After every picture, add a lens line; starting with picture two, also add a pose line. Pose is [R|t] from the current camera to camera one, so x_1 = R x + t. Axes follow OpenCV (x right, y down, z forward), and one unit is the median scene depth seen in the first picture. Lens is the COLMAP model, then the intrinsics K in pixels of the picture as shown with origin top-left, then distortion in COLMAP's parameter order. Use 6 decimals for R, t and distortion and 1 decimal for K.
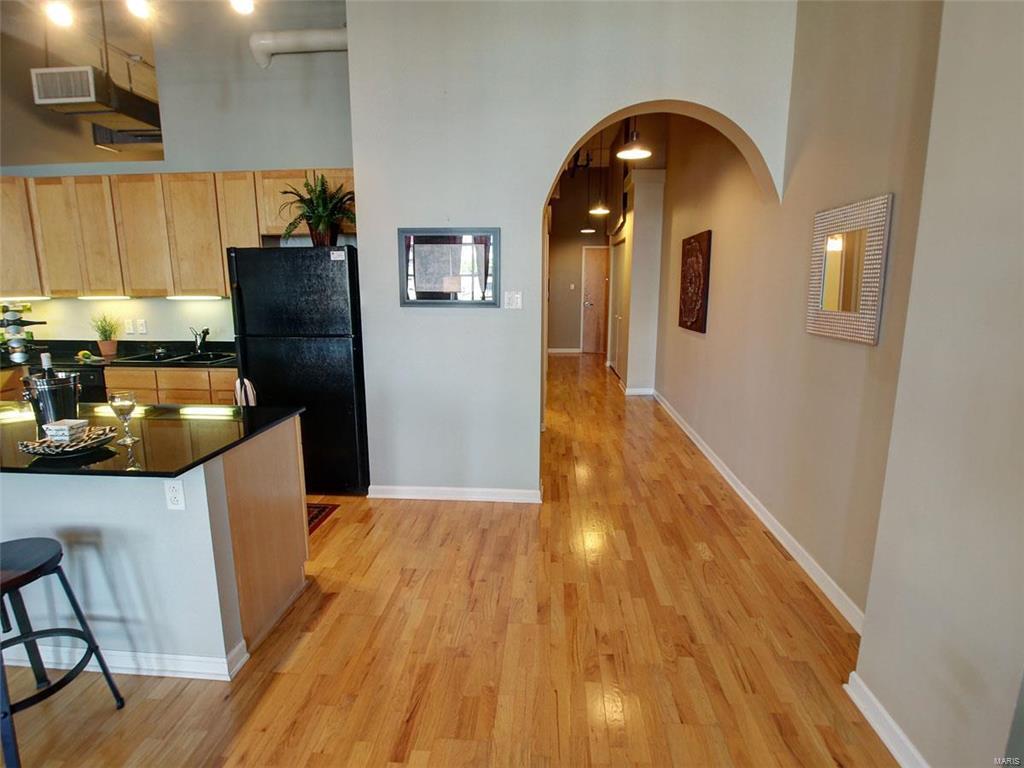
lens RADIAL K [[539.7, 0, 509.3], [0, 539.7, 382.7], [0, 0, 1]] dist [-0.014015, -0.004096]
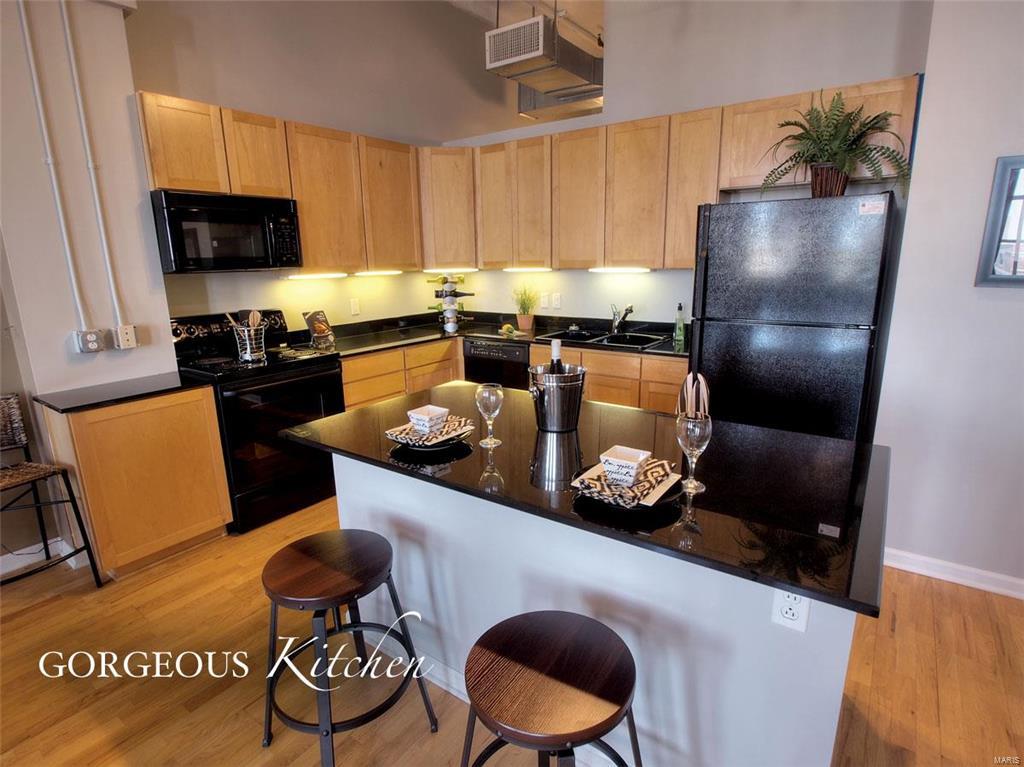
lens RADIAL K [[539.7, 0, 508.3], [0, 539.7, 386.0], [0, 0, 1]] dist [-0.014015, -0.004096]
pose [[0.851925, 0.108769, -0.512243, -0.280403], [-0.081514, 0.993812, 0.075457, -0.022732], [0.517281, -0.022529, 0.855519, 0.153798]]
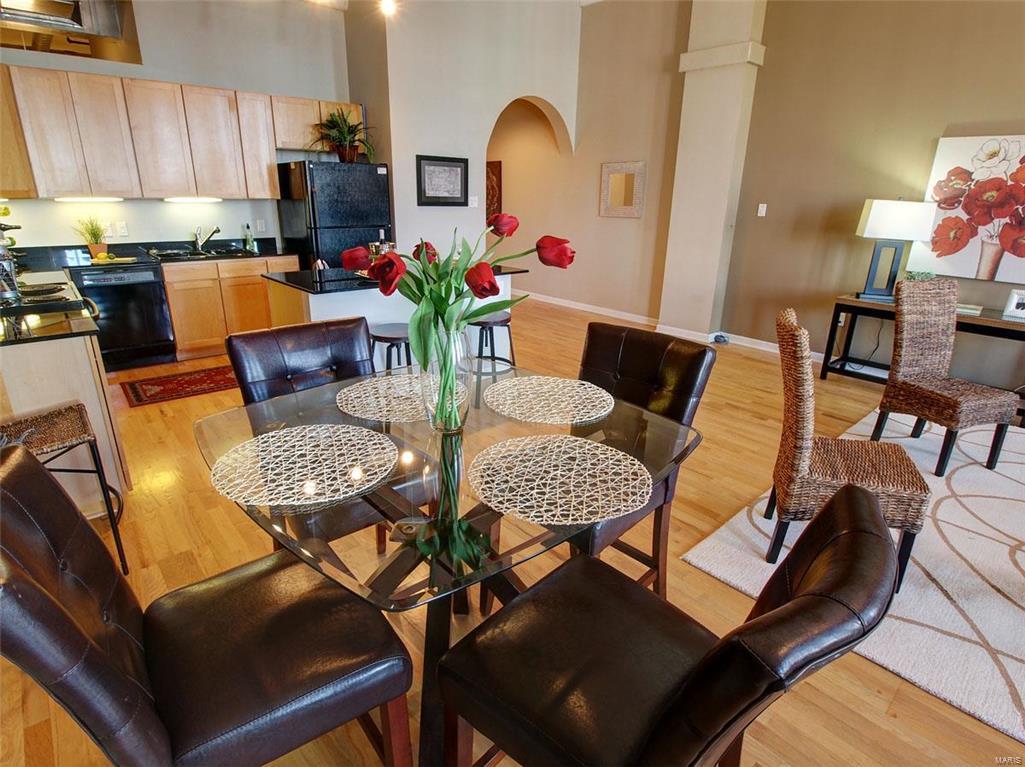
lens RADIAL K [[540.2, 0, 509.2], [0, 540.2, 383.9], [0, 0, 1]] dist [-0.014015, -0.004096]
pose [[0.700662, -0.222295, 0.677980, -1.014937], [0.113674, 0.972869, 0.201506, 0.068159], [-0.704380, -0.064118, 0.706922, -0.296973]]
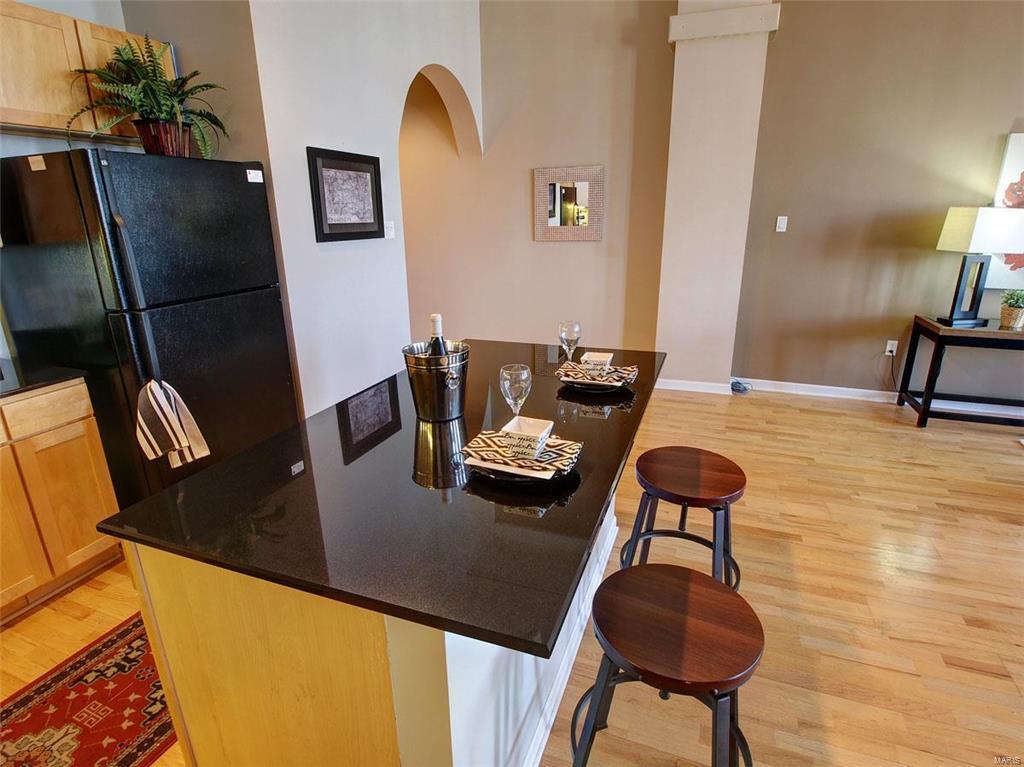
lens RADIAL K [[539.7, 0, 510.8], [0, 539.7, 387.7], [0, 0, 1]] dist [-0.014015, -0.004096]
pose [[0.285816, -0.297988, 0.910776, -0.806354], [0.190644, 0.949107, 0.250702, -0.064784], [-0.939129, 0.101979, 0.328079, 0.380316]]
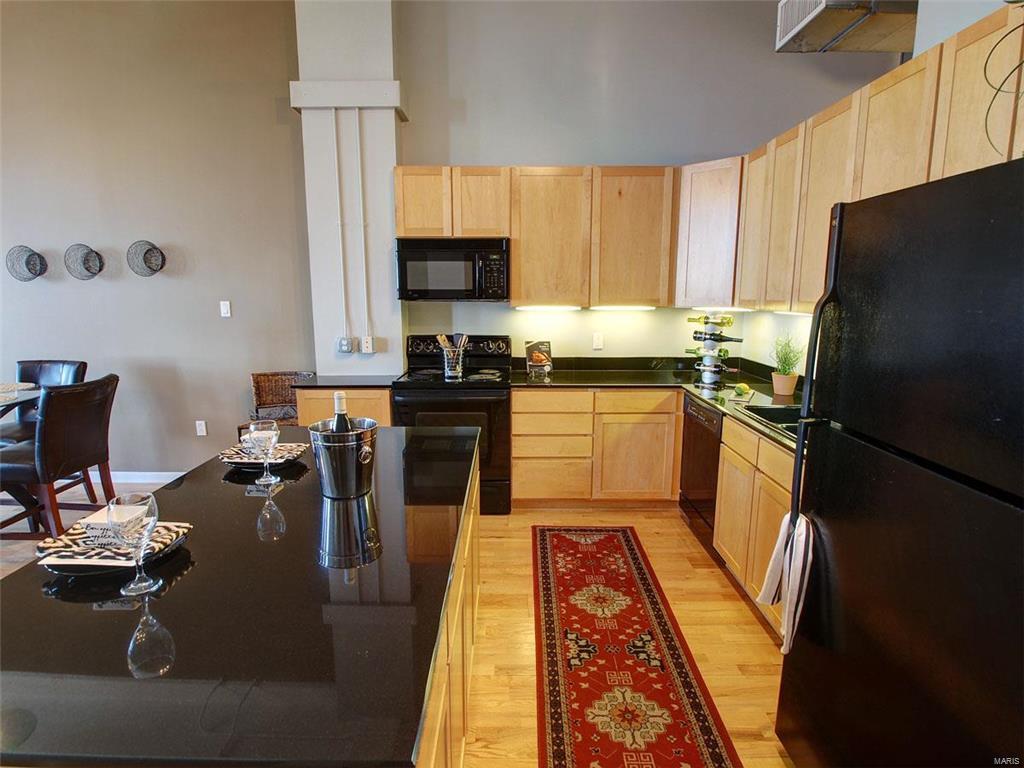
lens RADIAL K [[539.7, 0, 509.9], [0, 539.7, 385.3], [0, 0, 1]] dist [-0.014015, -0.004096]
pose [[0.072960, 0.173093, -0.982199, -0.096021], [-0.185961, 0.969914, 0.157114, -0.115406], [0.979845, 0.171187, 0.102954, 0.620210]]
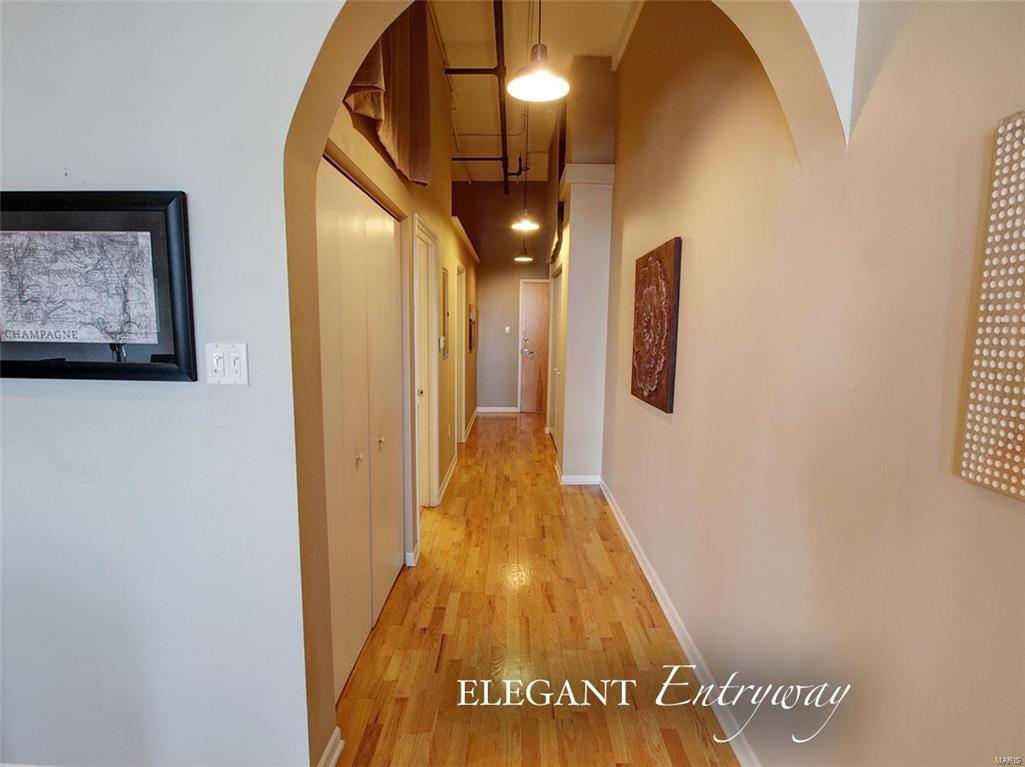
lens RADIAL K [[565.0, 0, 495.1], [0, 565.0, 408.9], [0, 0, 1]] dist [-0.006968, -0.002429]
pose [[0.998971, 0.005253, 0.045049, 0.163546], [-0.003716, 0.999410, -0.034143, -0.085034], [-0.045201, 0.033940, 0.998401, 0.449945]]
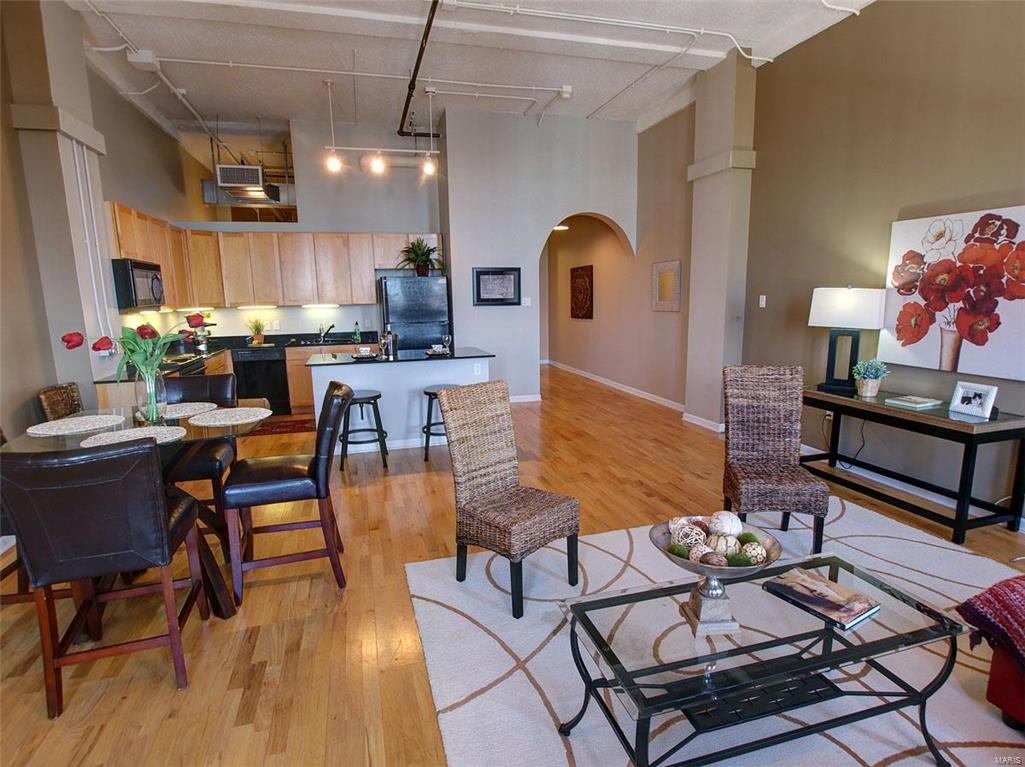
lens RADIAL K [[540.2, 0, 510.4], [0, 540.2, 390.3], [0, 0, 1]] dist [-0.014015, -0.004096]
pose [[0.936876, -0.076703, 0.341146, -0.653266], [0.081349, 0.996685, 0.000689, 0.151282], [-0.340068, 0.027107, 0.940010, -0.774099]]
